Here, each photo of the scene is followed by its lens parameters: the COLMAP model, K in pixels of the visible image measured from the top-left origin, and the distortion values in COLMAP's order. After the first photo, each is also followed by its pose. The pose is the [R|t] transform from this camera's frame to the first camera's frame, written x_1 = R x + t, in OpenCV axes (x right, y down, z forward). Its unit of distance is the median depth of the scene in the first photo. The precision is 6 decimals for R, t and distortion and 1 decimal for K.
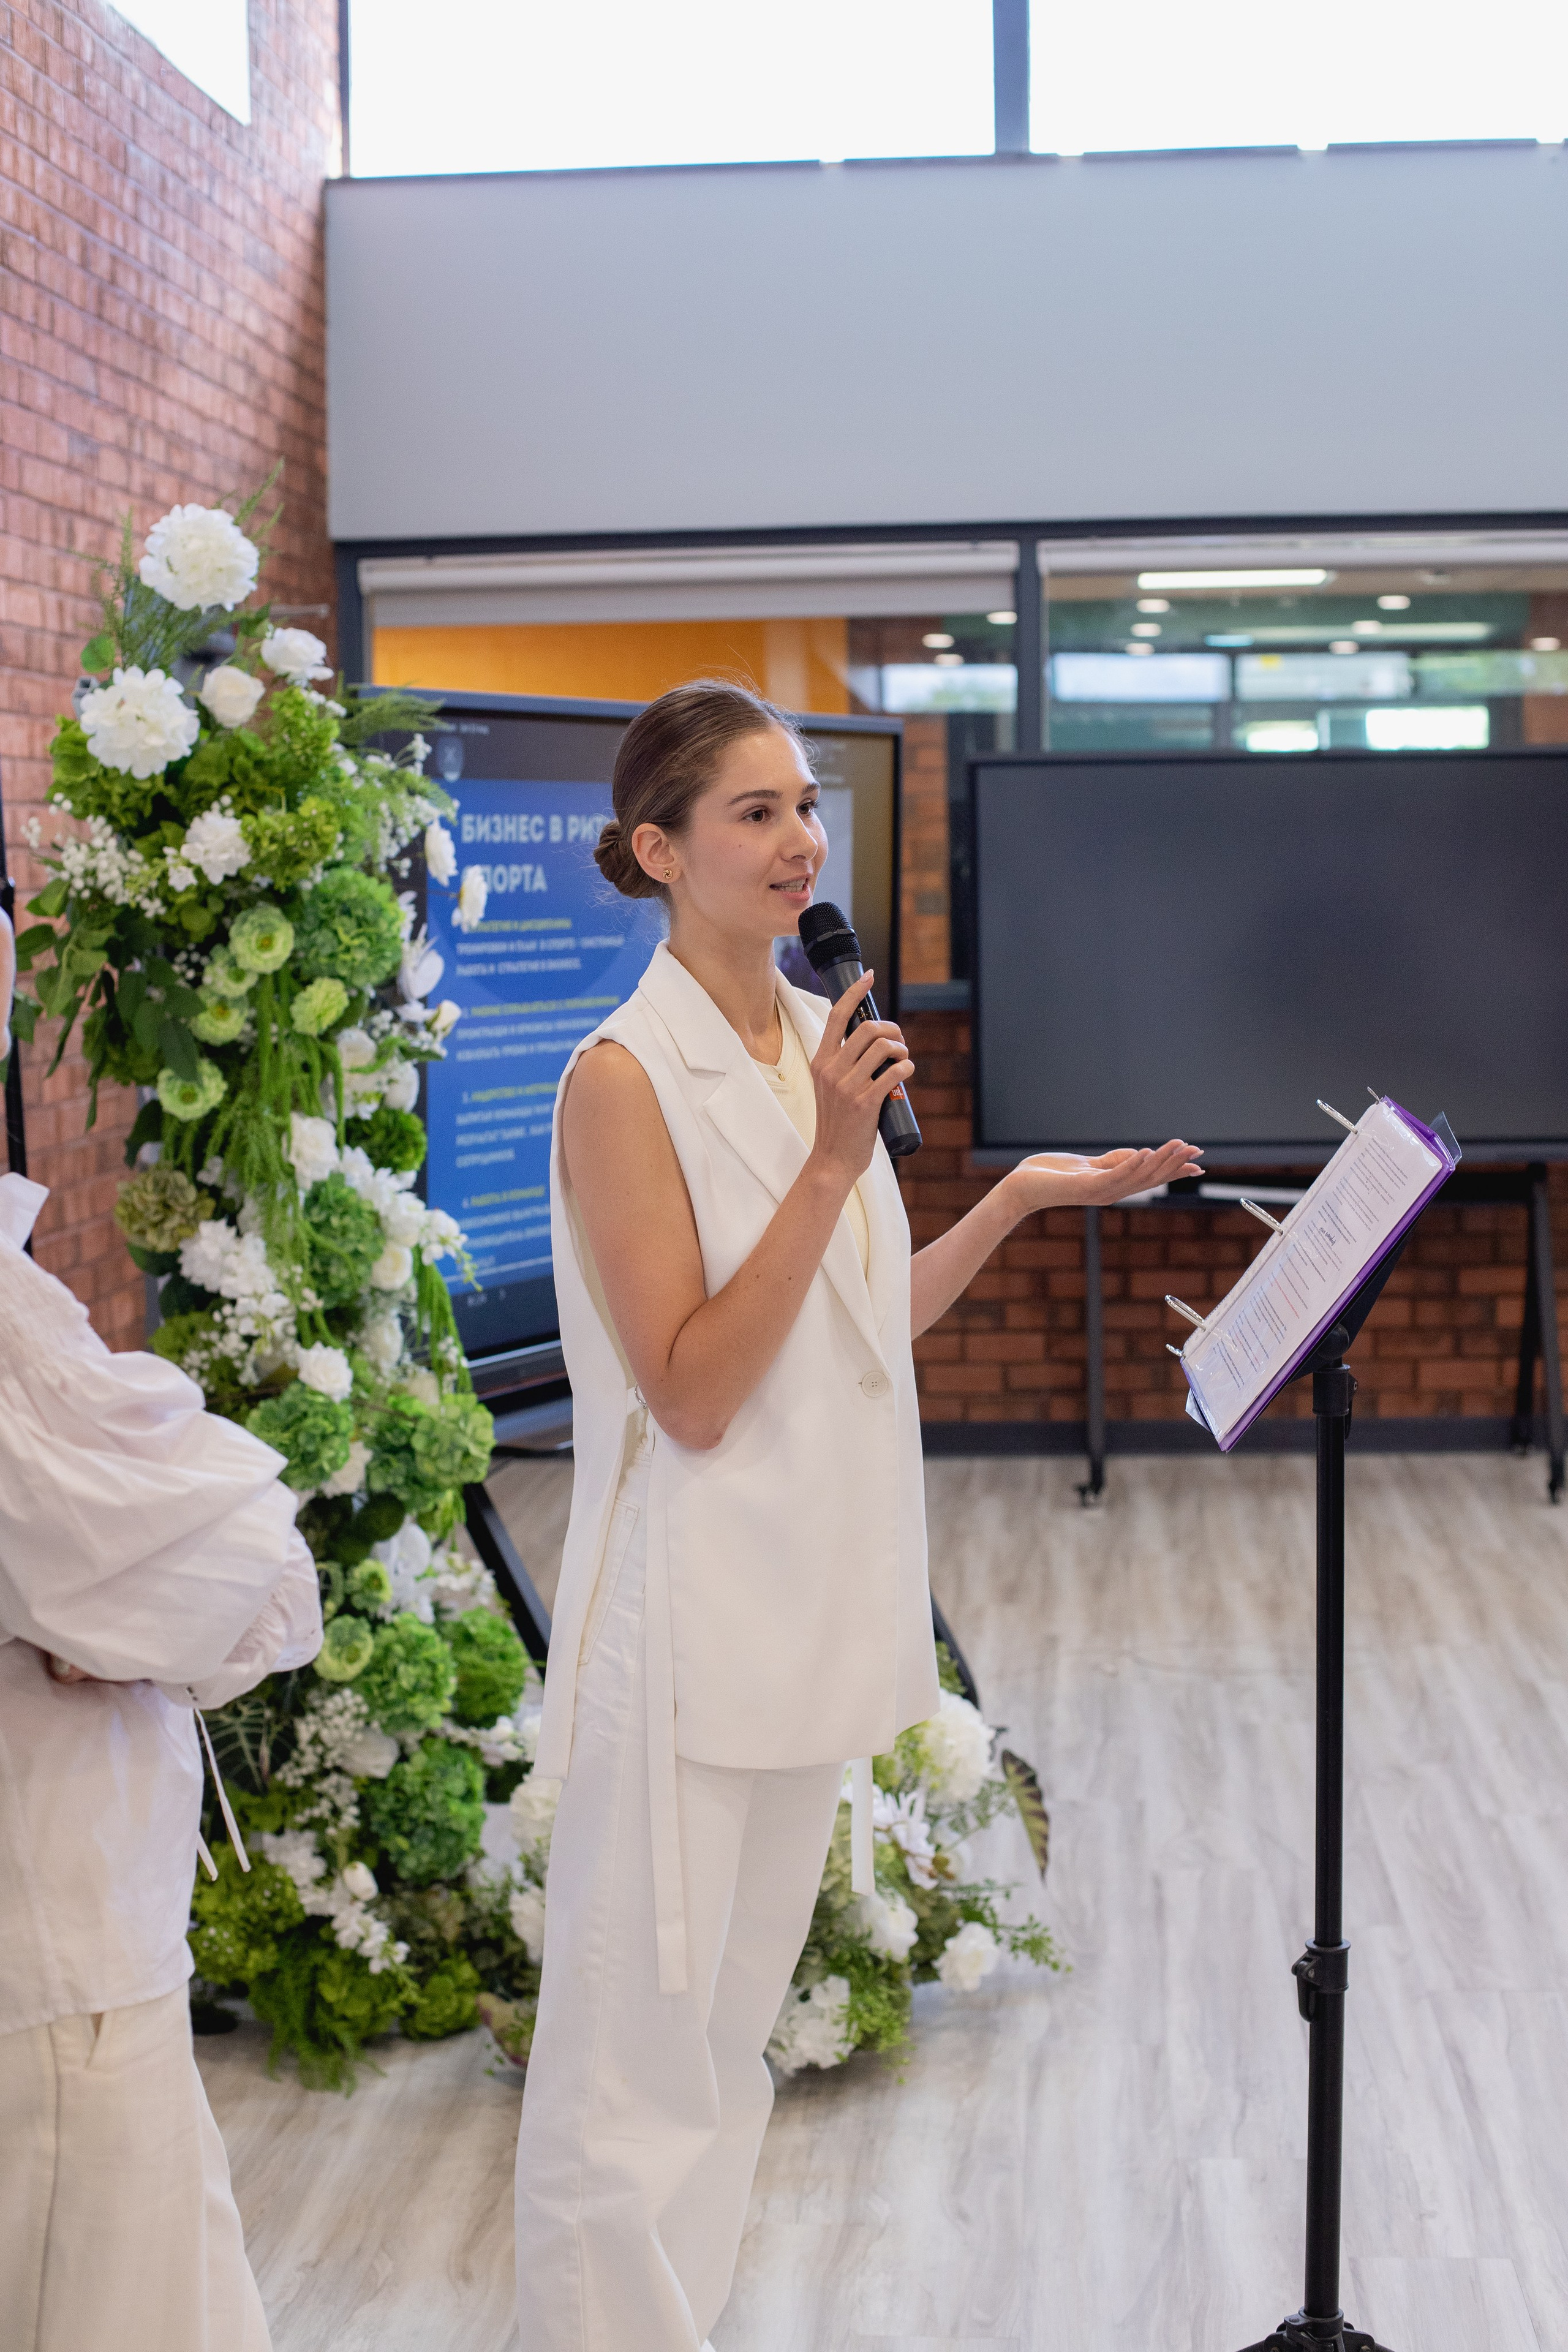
lens RADIAL K [[3433.1, 0, 784.0], [0, 3433.1, 1176.0], [0, 0, 1]] dist [-0.143255, 0.142820]
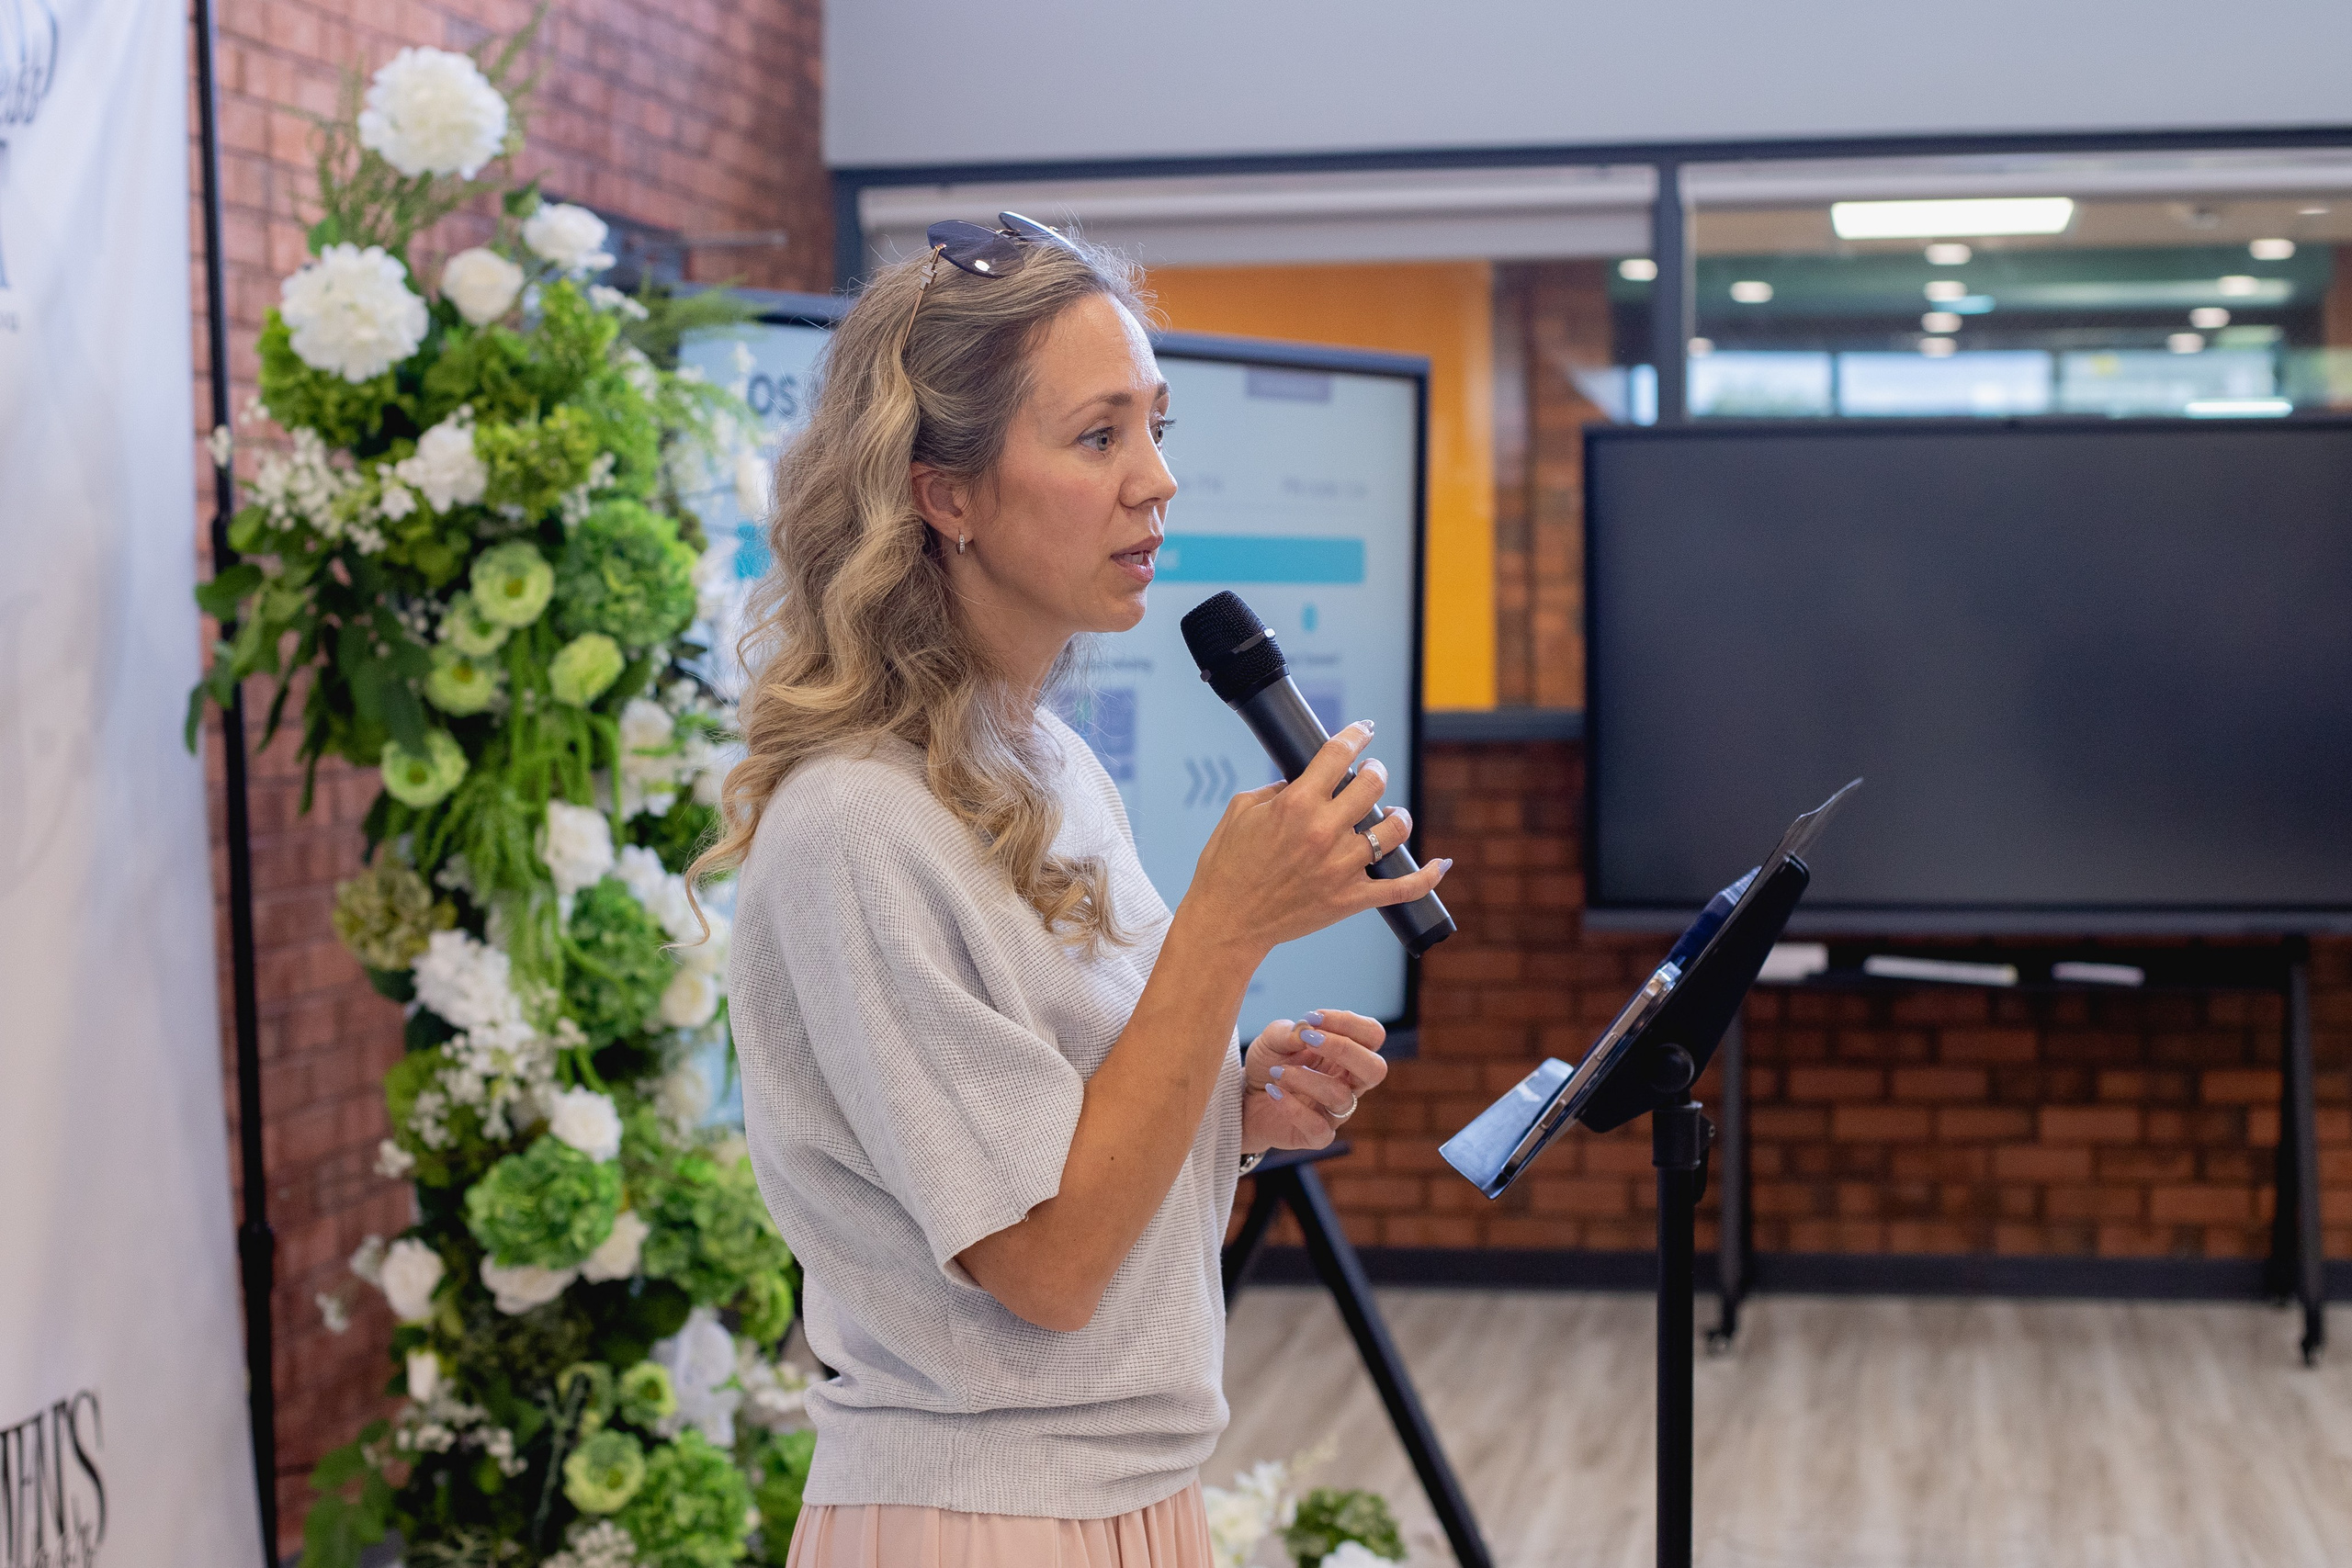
lens RADIAL K [[4081.2, 0, 1064.9], [0, 4081.2, 726.5], [0, 0, 1]] dist [-0.133113, 0.093748]
pose [[0.992775, 0.012094, -0.119376, 0.089537], [-0.019603, 0.997888, -0.061928, 0.020786], [0.118375, 0.063820, 0.990916, 0.059410]]
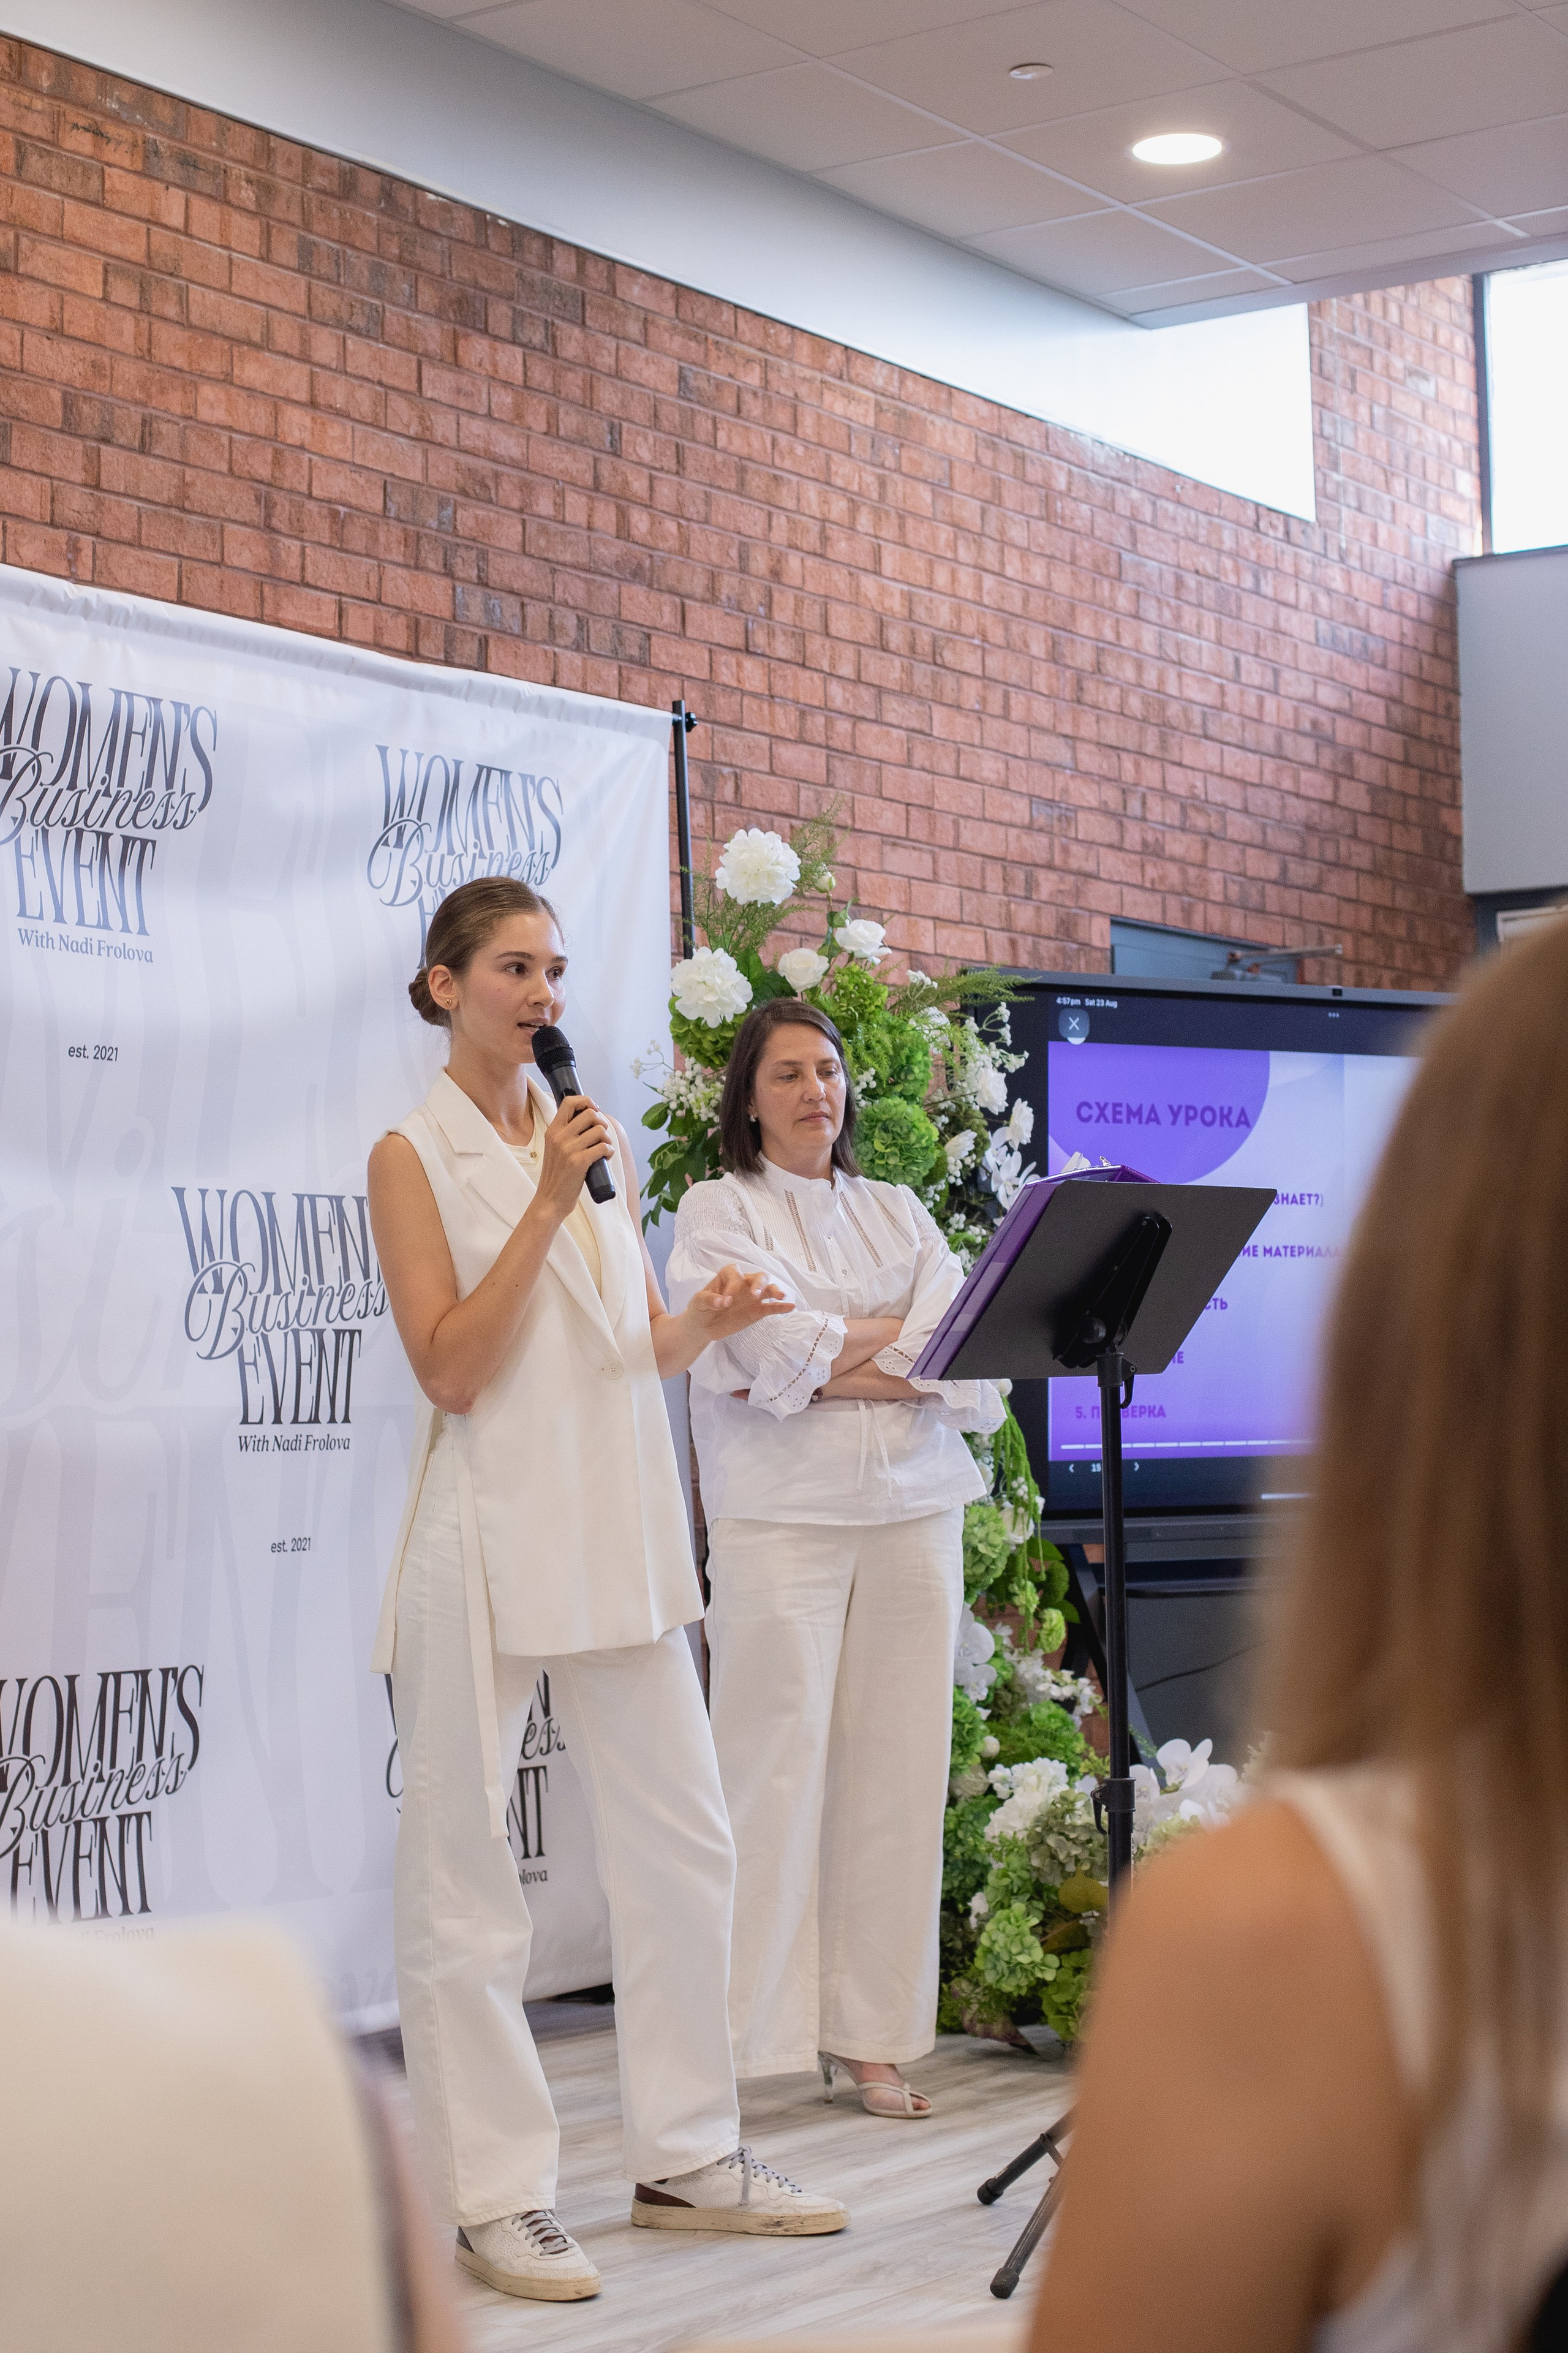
lens RADIAL K [[4027.0, 0, 601.3], [0, 4027.0, 1104.9], [0, 0, 1]] dist [-0.137536, 0.058853]
pose [[0.848898, -0.030753, -0.527661, 0.581571], [-0.051780, 0.988665, -0.140925, 0.134287], [0.526014, 0.146953, 0.837683, -0.348664]]
